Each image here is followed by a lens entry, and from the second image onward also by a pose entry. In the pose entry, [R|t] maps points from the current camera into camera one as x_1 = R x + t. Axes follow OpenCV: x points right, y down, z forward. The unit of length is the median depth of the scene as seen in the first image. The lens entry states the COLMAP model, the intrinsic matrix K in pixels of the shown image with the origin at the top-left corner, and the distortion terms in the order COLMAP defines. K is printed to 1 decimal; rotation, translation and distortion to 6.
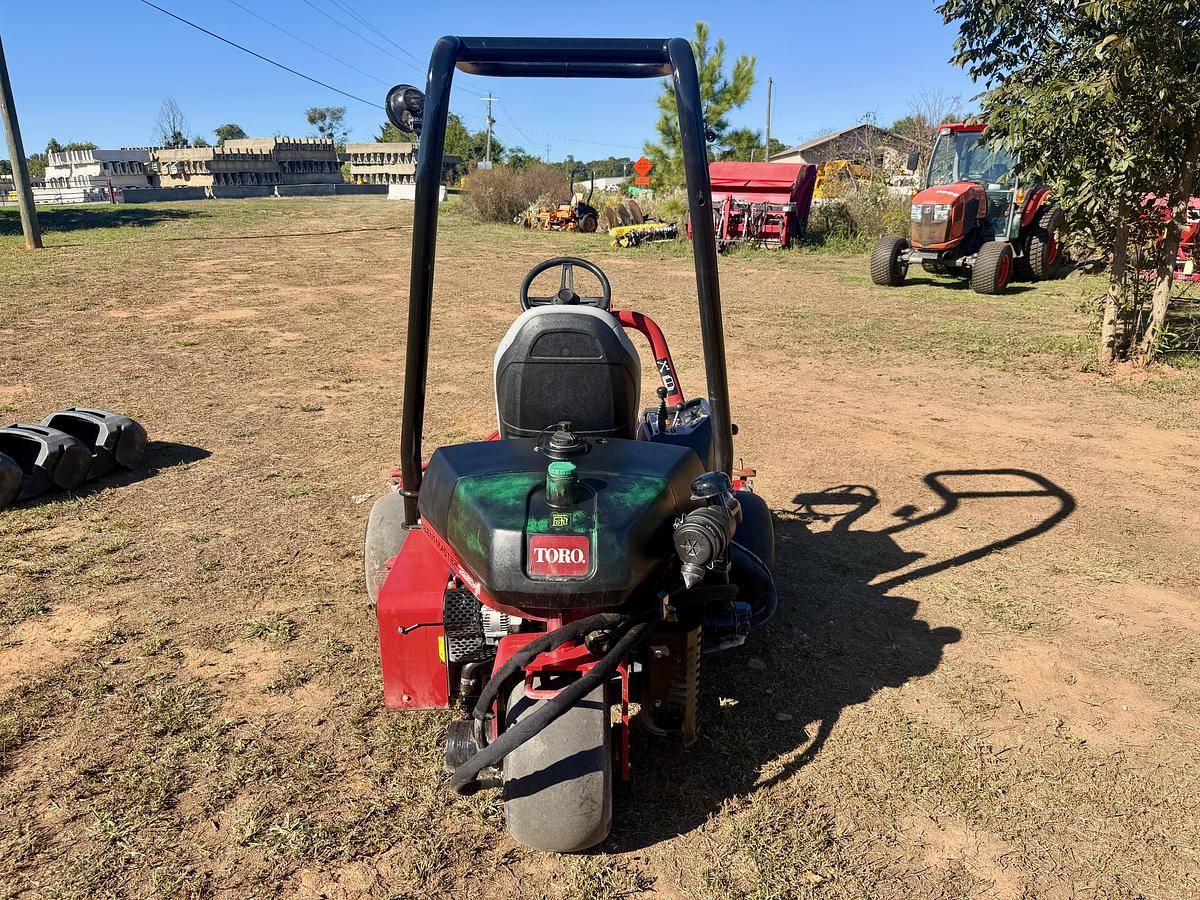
lens RADIAL K [[842.8, 0, 598.1], [0, 842.8, 461.5], [0, 0, 1]] dist [0.003450, 0.000319]
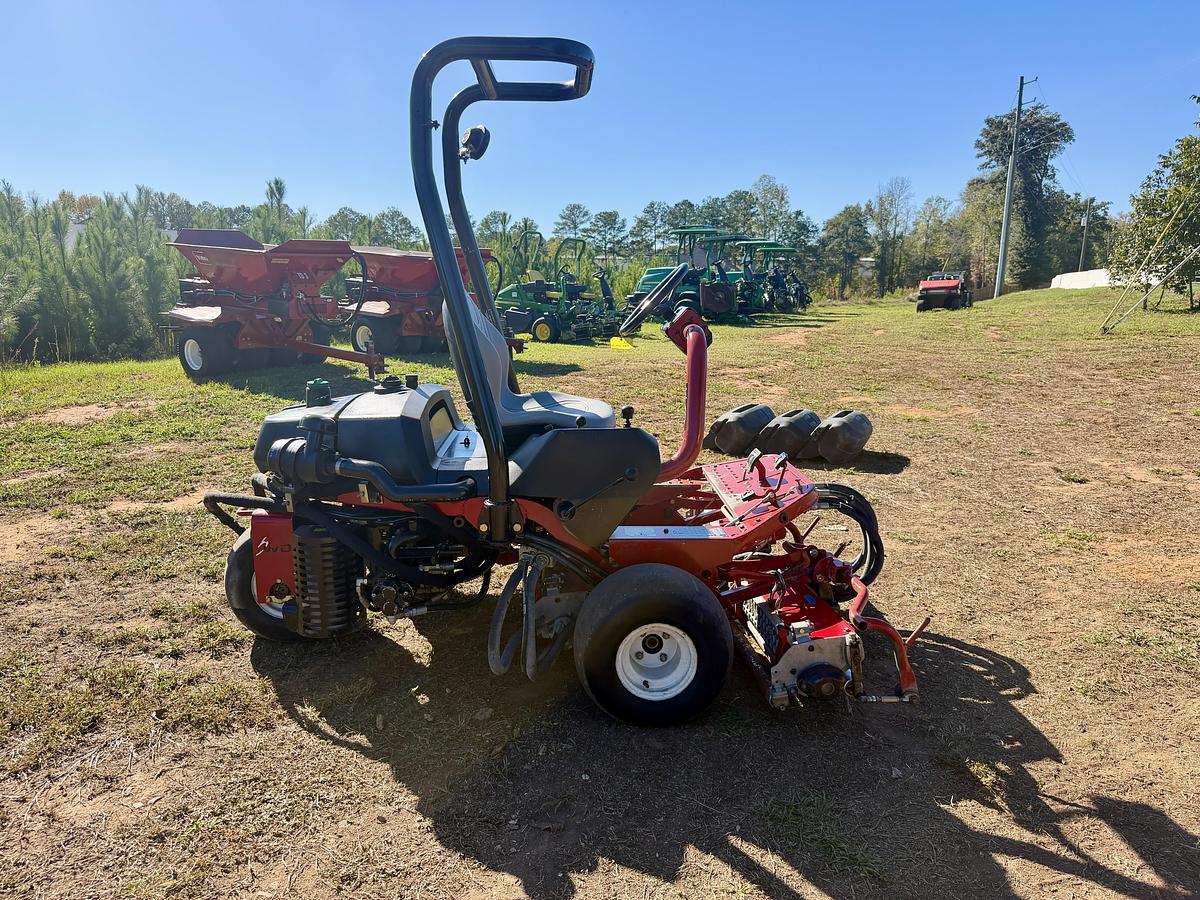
lens RADIAL K [[855.5, 0, 599.3], [0, 855.5, 449.1], [0, 0, 1]] dist [0.005168, -0.004615]
pose [[0.034450, 0.200685, -0.979050, 0.165473], [-0.303804, 0.935375, 0.181042, -0.035051], [0.952111, 0.291202, 0.093193, 0.156370]]
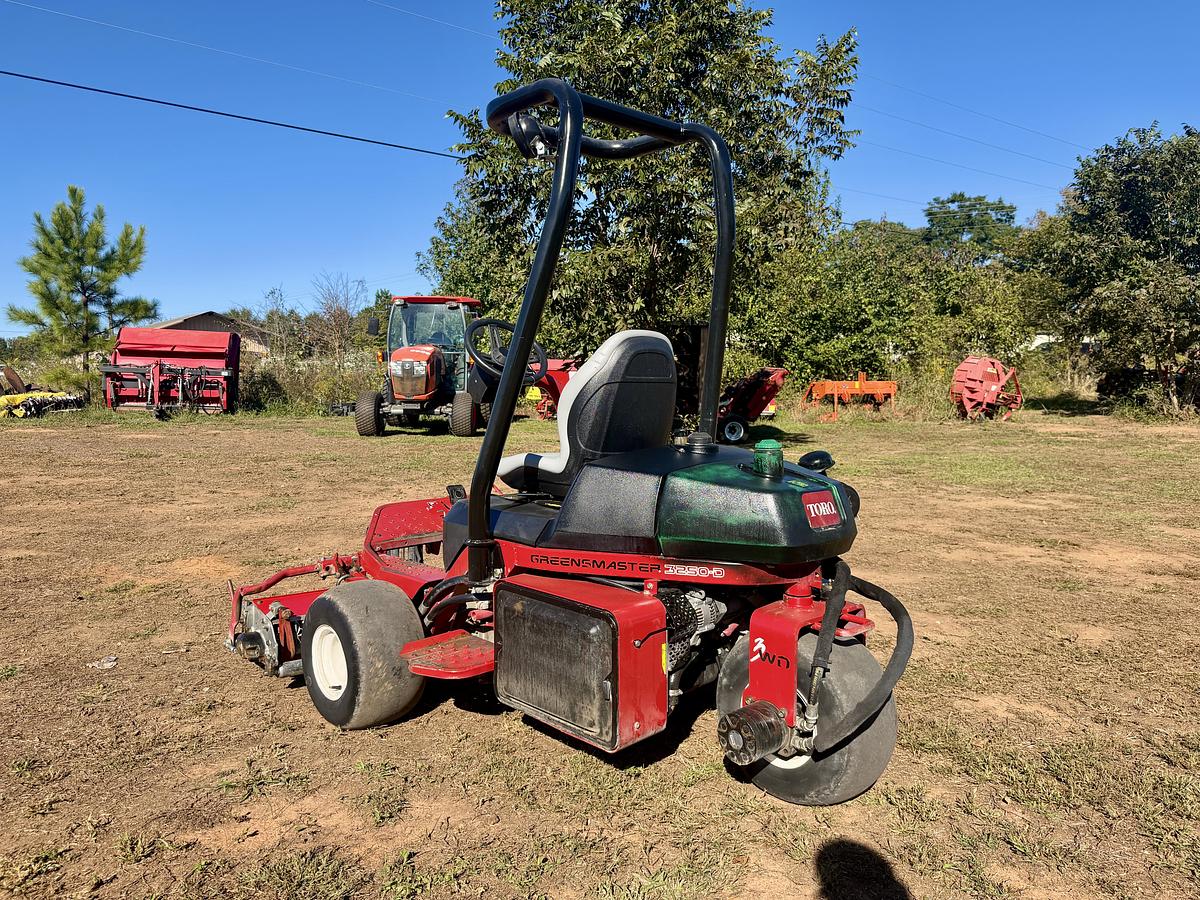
lens RADIAL K [[851.6, 0, 600.8], [0, 851.6, 426.1], [0, 0, 1]] dist [0.003319, -0.003679]
pose [[0.741978, -0.033867, 0.669569, -0.114463], [0.201409, 0.963850, -0.174437, 0.015696], [-0.639456, 0.264285, 0.721976, 0.035039]]
